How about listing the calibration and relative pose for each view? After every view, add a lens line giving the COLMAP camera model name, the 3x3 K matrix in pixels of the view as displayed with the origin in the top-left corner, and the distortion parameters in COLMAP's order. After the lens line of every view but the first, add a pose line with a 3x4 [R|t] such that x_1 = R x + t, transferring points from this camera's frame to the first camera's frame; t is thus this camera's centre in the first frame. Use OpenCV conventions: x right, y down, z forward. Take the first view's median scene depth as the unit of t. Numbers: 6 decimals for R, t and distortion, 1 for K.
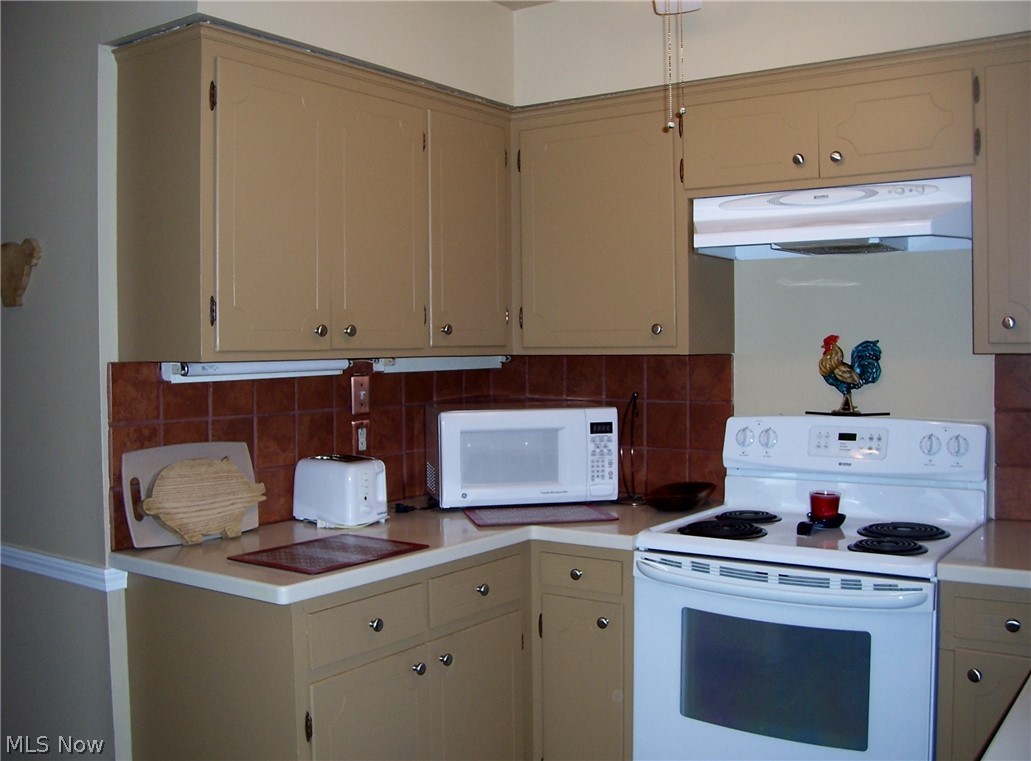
lens RADIAL K [[1061.2, 0, 515.5], [0, 1061.2, 380.5], [0, 0, 1]] dist [-0.193875, 0.176060]
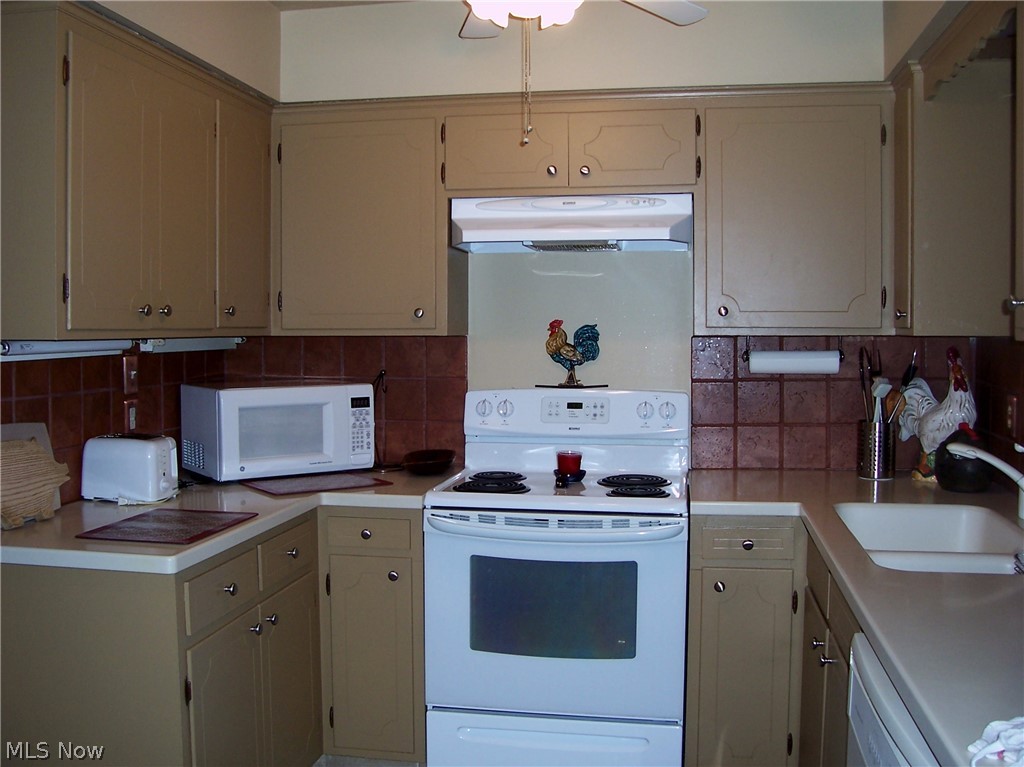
lens RADIAL K [[1033.7, 0, 512.0], [0, 1033.7, 383.5], [0, 0, 1]] dist [-0.201235, 0.192927]
pose [[0.904596, -0.012701, 0.426082, -0.247680], [0.005404, 0.999817, 0.018330, 0.006922], [-0.426237, -0.014279, 0.904499, -0.033204]]
